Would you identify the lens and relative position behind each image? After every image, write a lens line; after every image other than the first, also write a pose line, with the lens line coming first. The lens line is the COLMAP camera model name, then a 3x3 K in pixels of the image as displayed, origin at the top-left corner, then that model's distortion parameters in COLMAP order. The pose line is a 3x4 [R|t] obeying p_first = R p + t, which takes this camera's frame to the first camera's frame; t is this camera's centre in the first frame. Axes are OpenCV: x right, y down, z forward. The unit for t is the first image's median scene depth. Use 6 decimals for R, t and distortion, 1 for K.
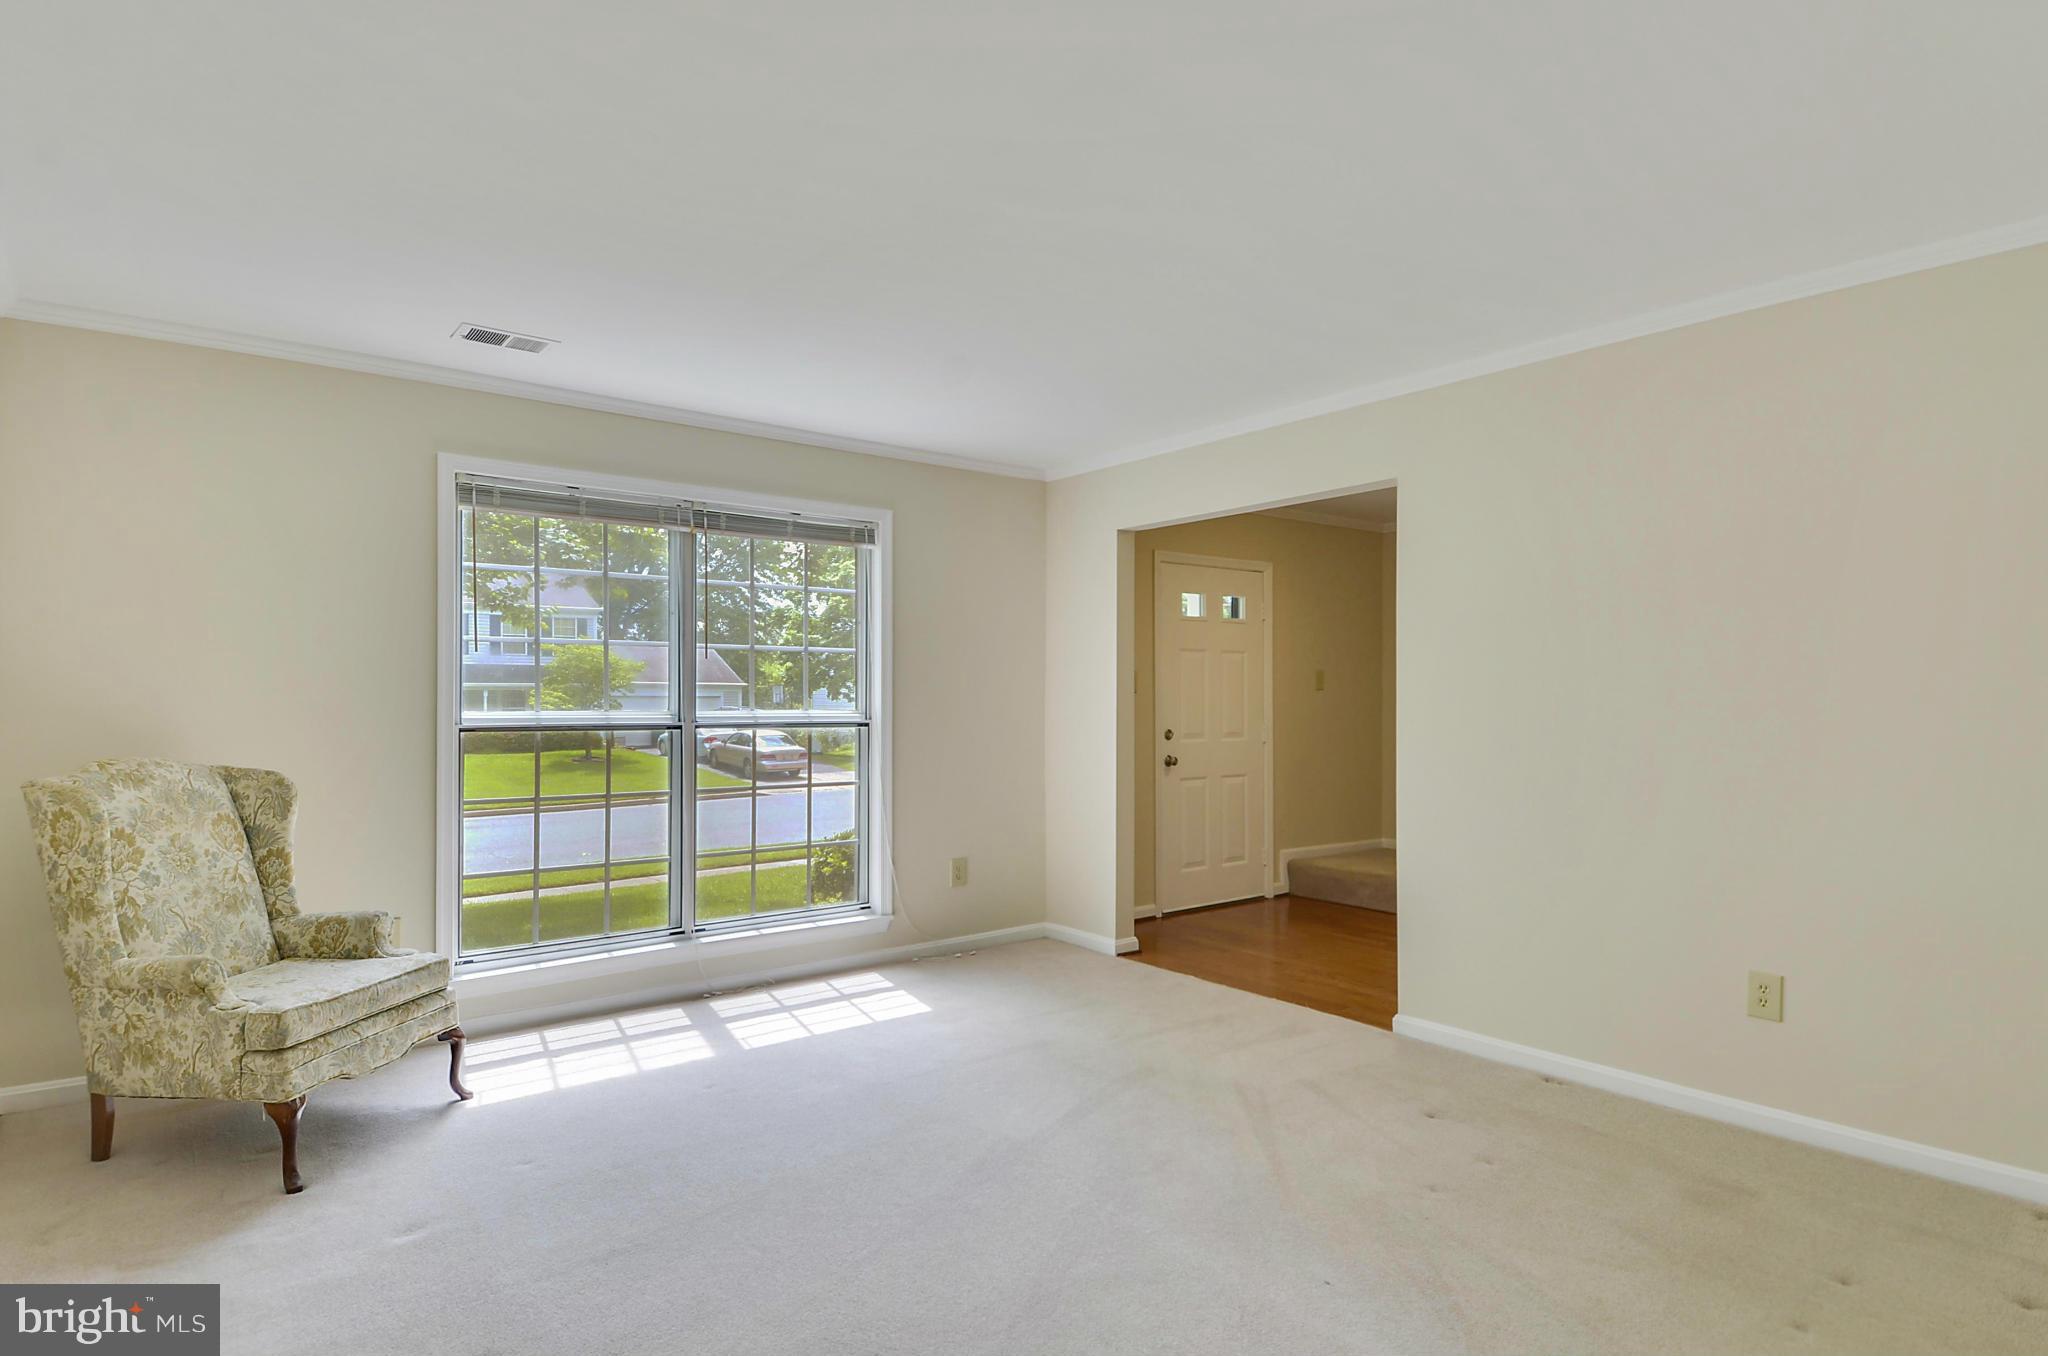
lens RADIAL K [[1116.6, 0, 987.6], [0, 1116.6, 703.1], [0, 0, 1]] dist [-0.000809, -0.000352]
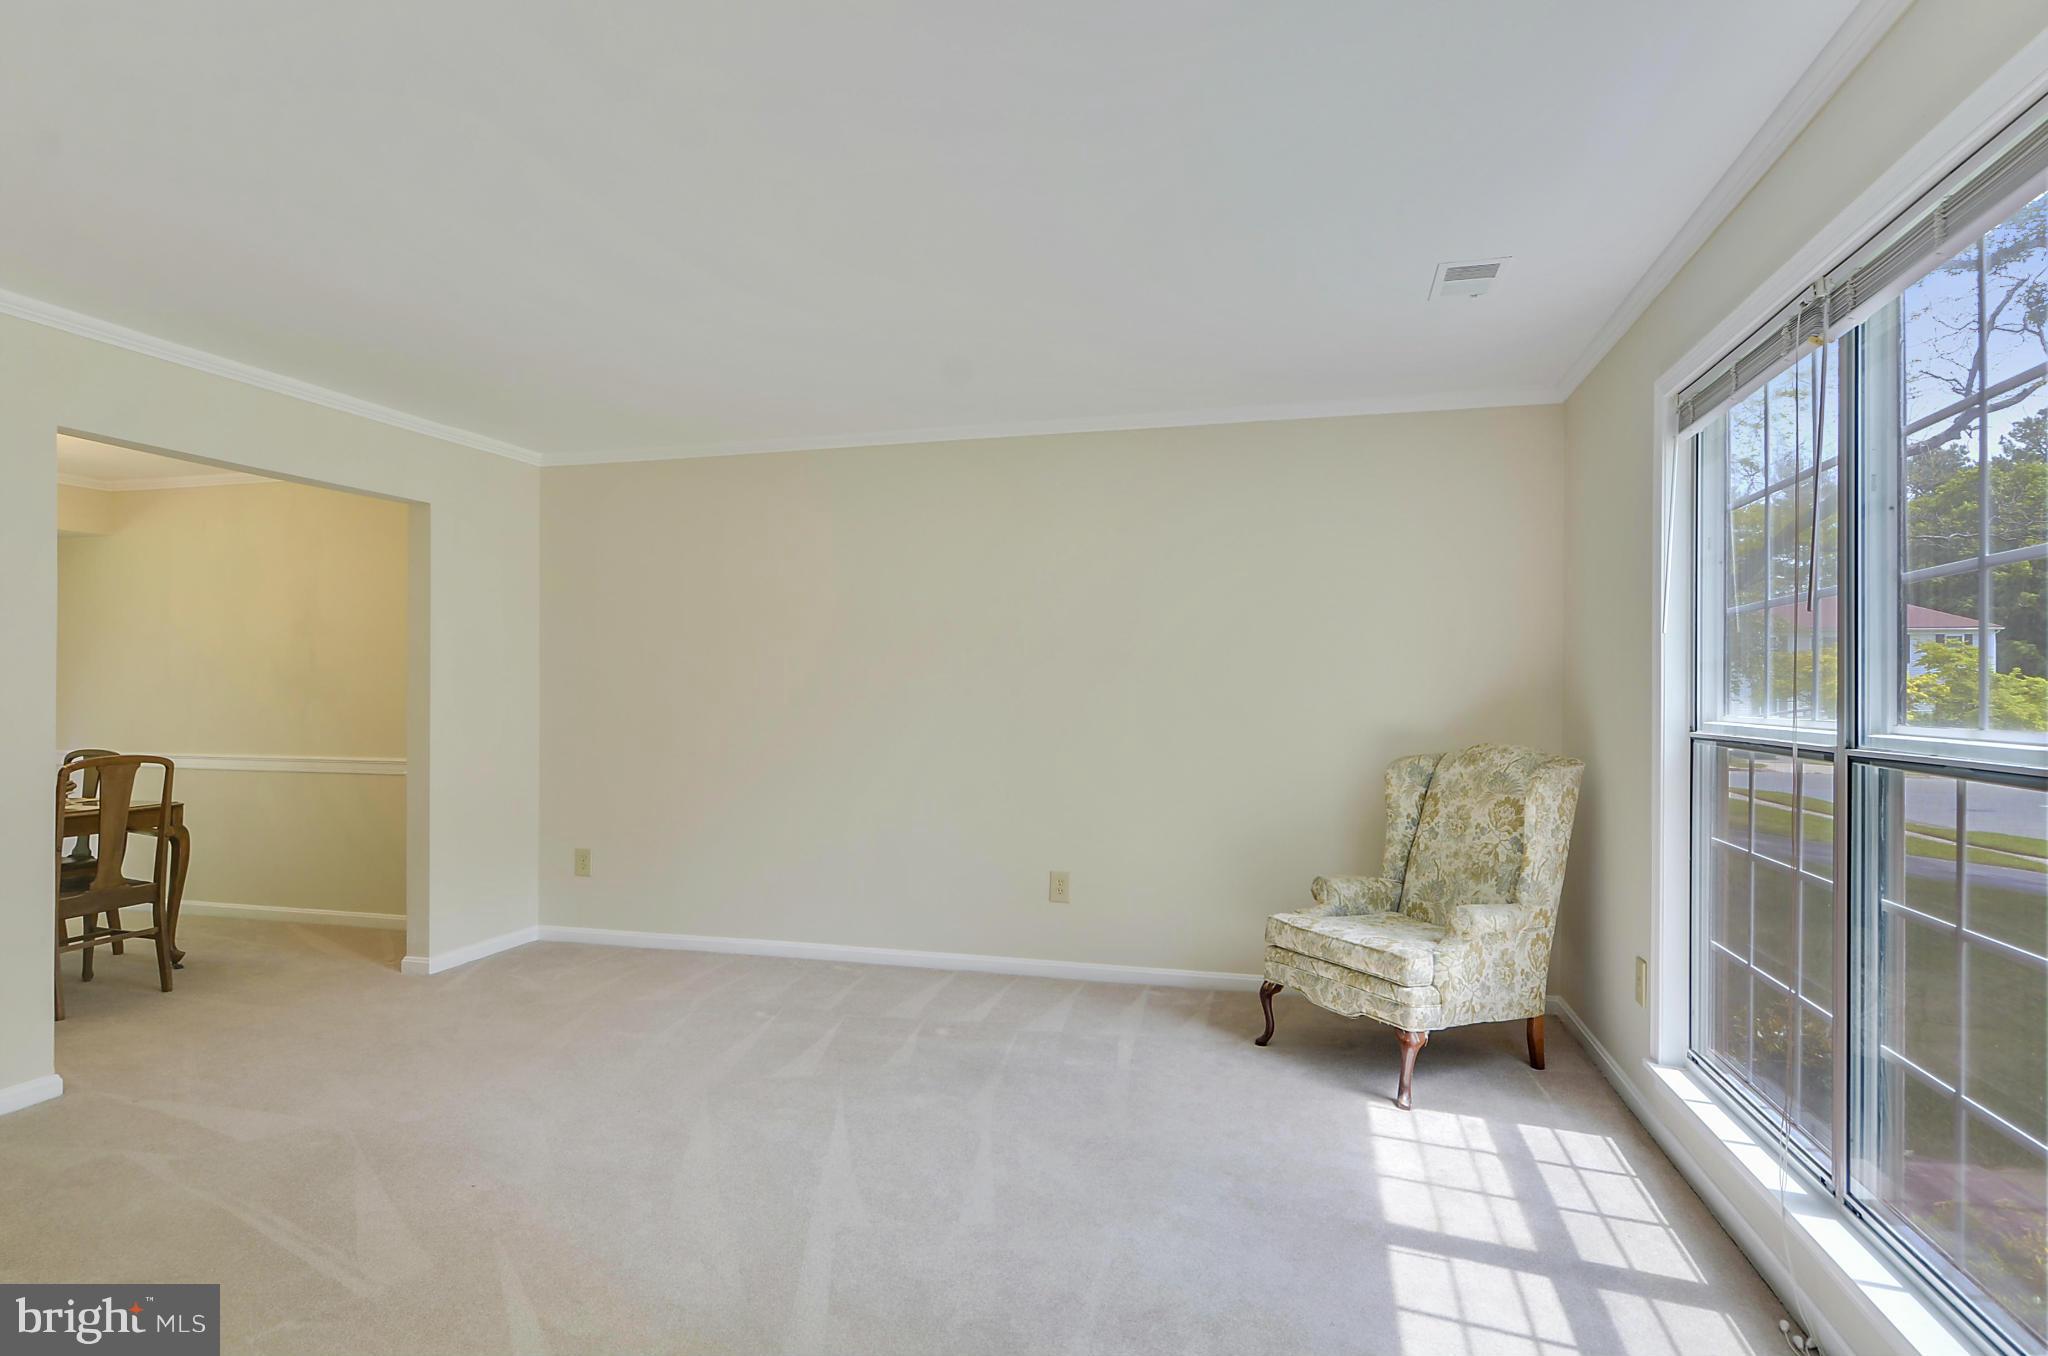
lens RADIAL K [[1116.6, 0, 987.6], [0, 1116.6, 703.1], [0, 0, 1]] dist [-0.000809, -0.000352]
pose [[-0.814772, 0.002395, -0.579776, 0.408999], [-0.005162, 0.999922, 0.011383, -0.007039], [0.579758, 0.012267, -0.814696, 1.651154]]
